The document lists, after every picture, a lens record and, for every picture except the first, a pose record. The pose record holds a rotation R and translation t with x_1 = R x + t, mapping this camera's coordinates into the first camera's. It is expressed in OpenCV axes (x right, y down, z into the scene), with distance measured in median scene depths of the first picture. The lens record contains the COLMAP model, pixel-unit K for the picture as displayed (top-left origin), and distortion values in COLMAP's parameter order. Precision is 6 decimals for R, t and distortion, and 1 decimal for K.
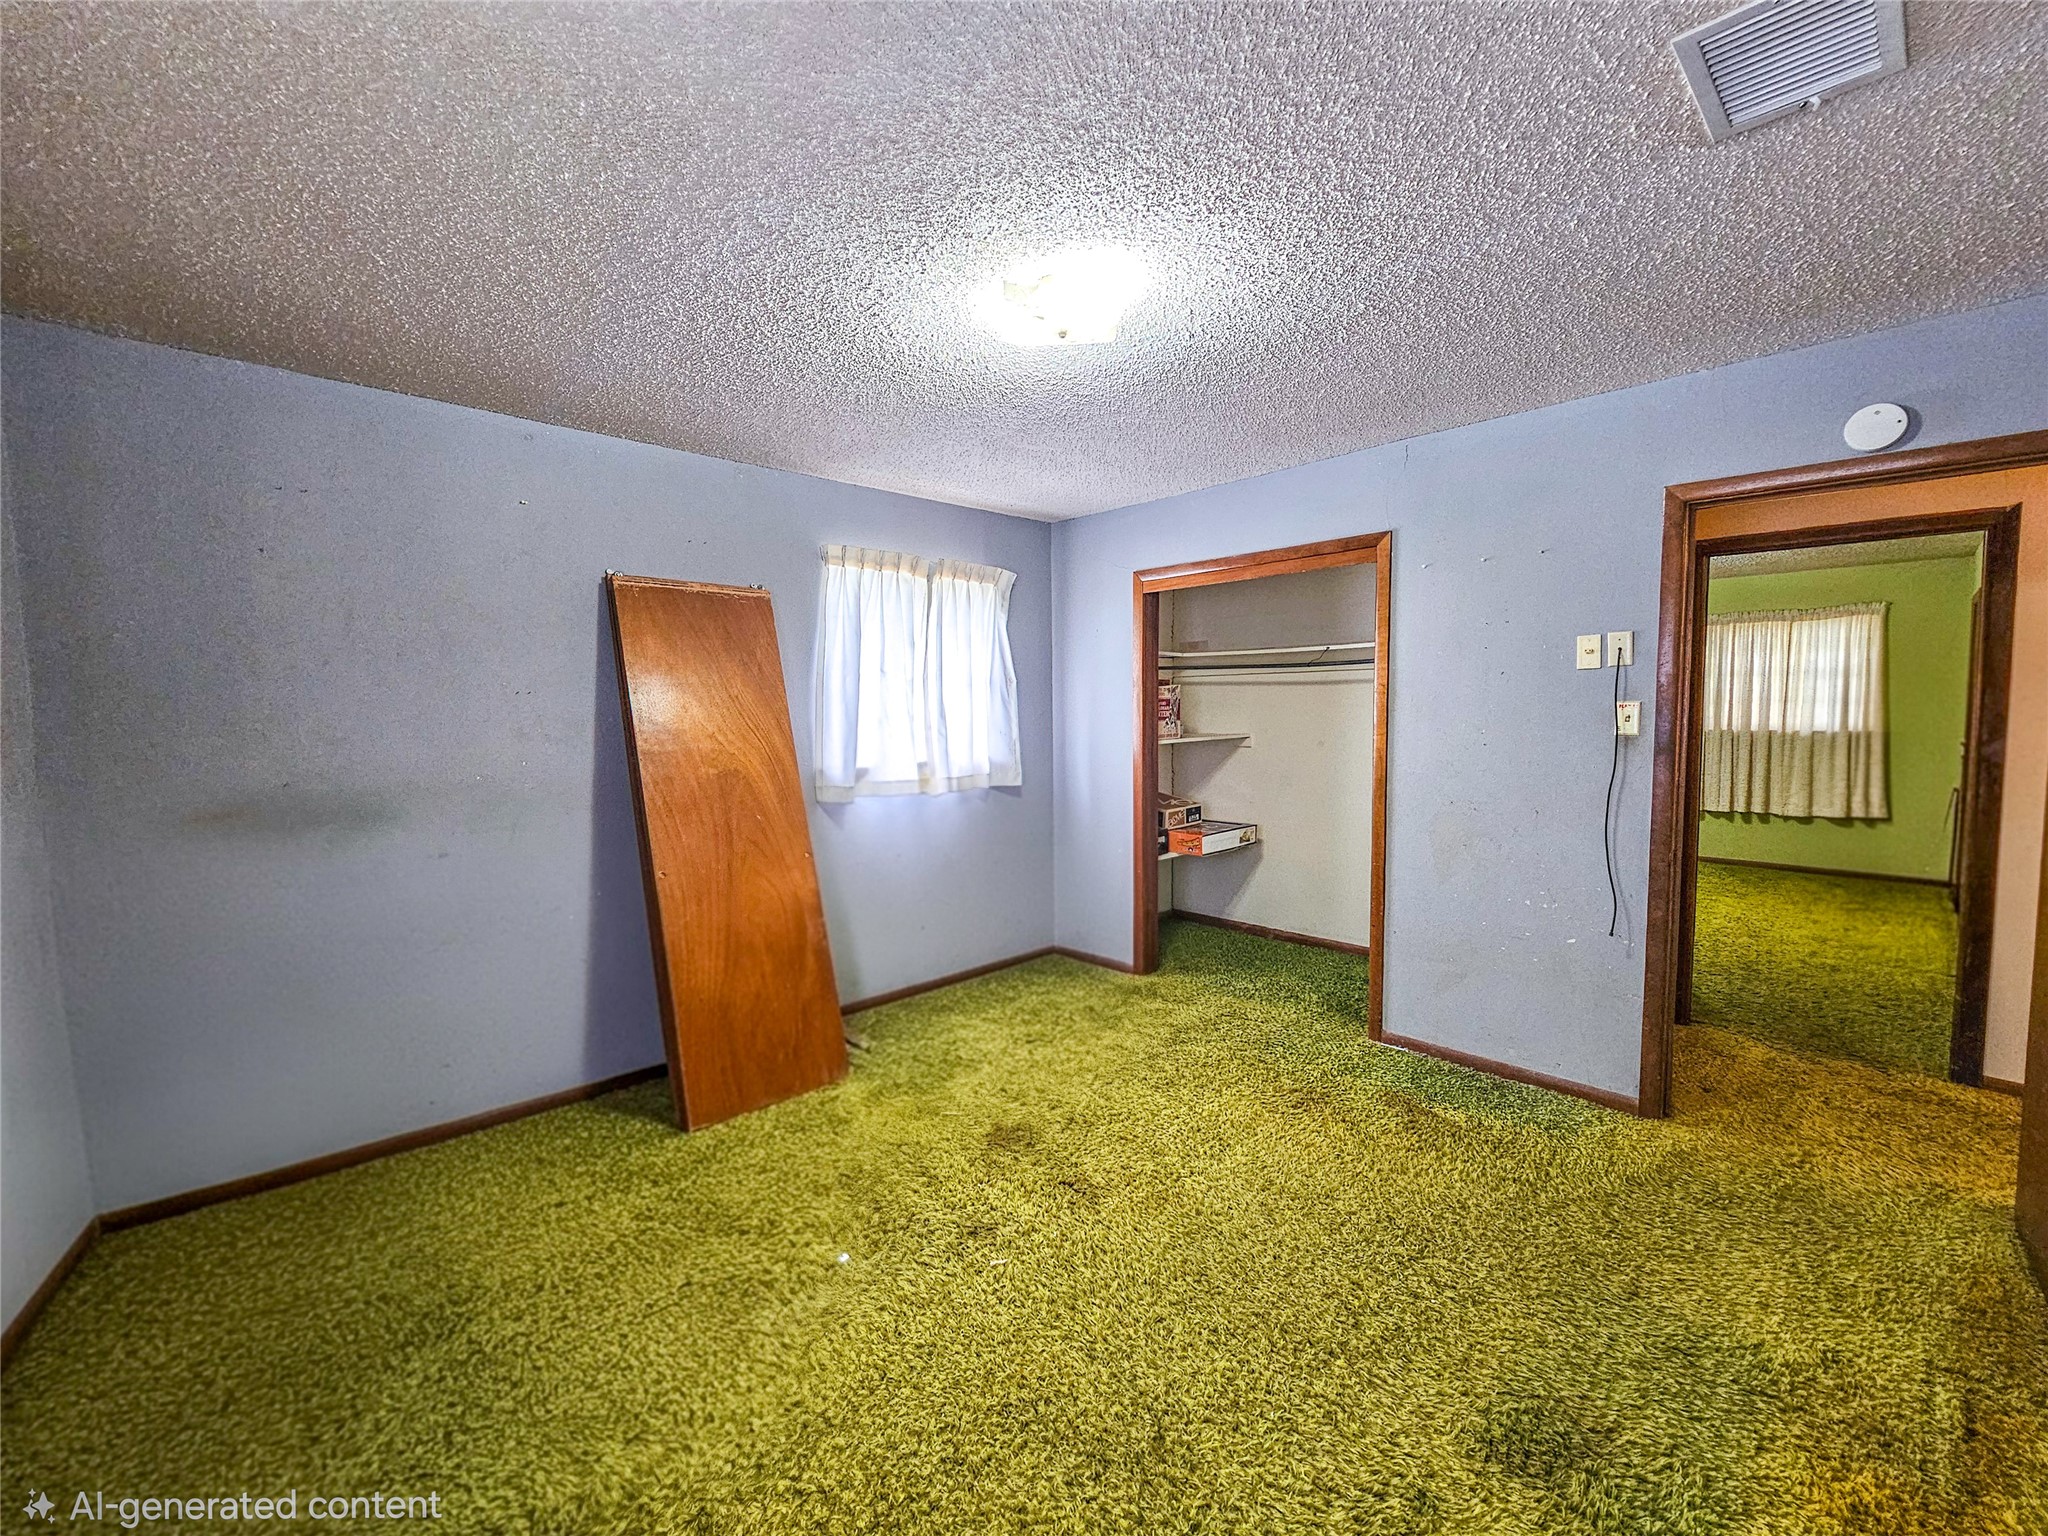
lens RADIAL K [[869.9, 0, 1029.0], [0, 869.9, 762.4], [0, 0, 1]] dist [0.002710, 0.000210]
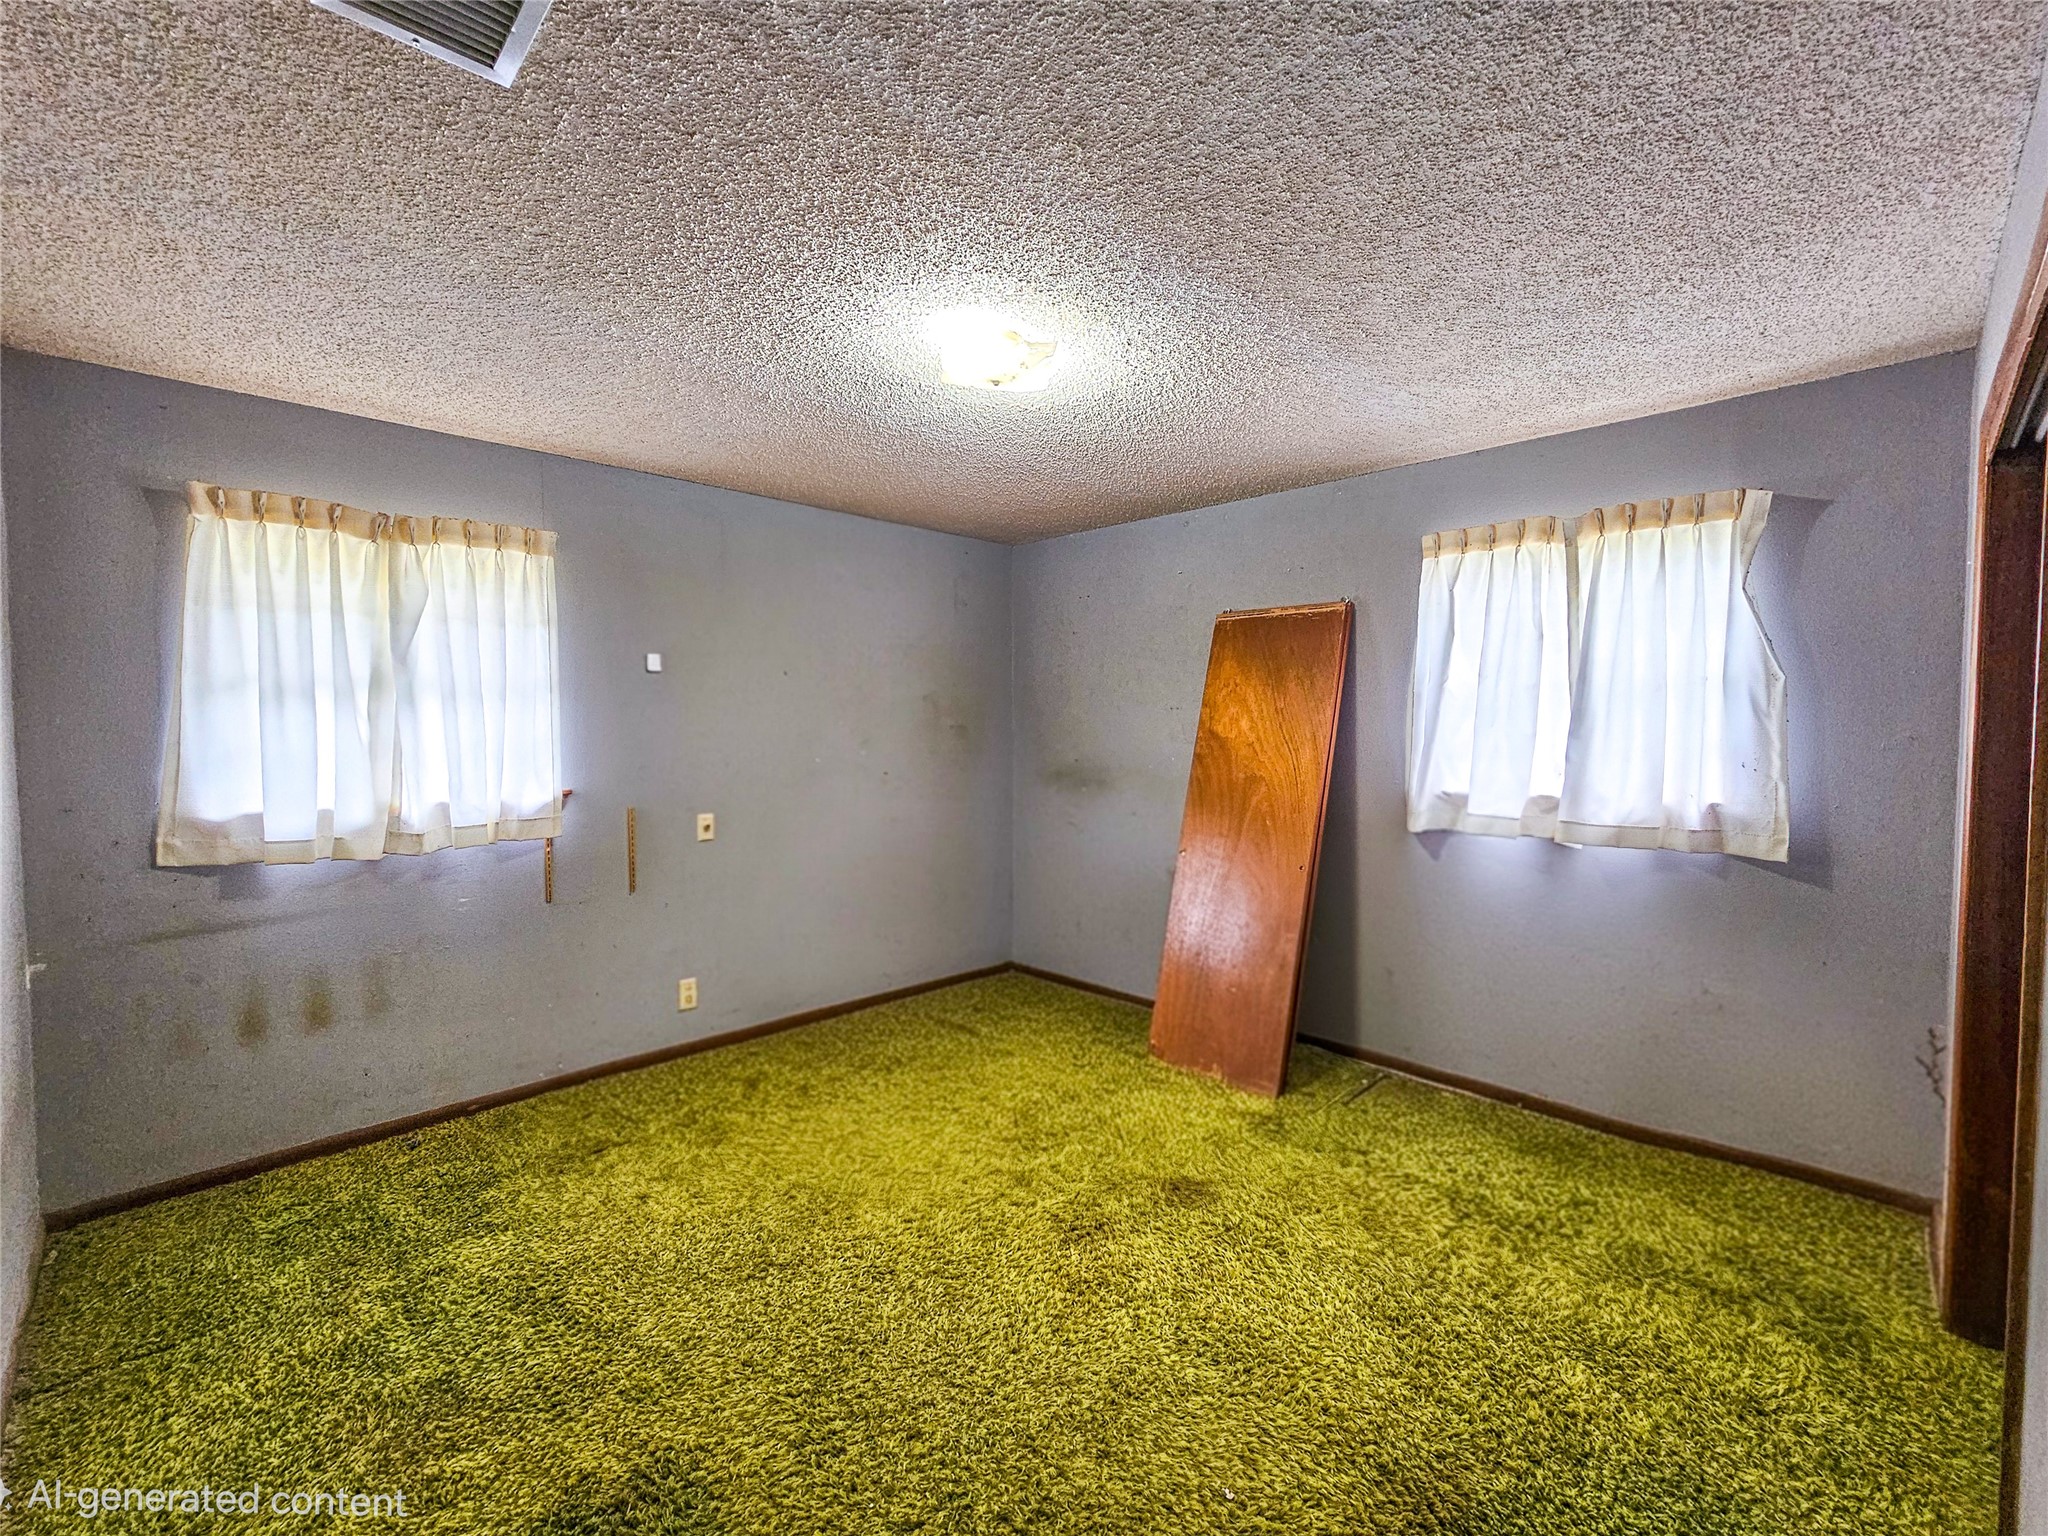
lens RADIAL K [[869.9, 0, 1029.0], [0, 869.9, 762.4], [0, 0, 1]] dist [0.002710, 0.000210]
pose [[0.041980, 0.040575, -0.998294, 0.622307], [-0.078023, 0.996257, 0.037211, -0.023023], [0.996067, 0.076328, 0.044989, 0.562009]]
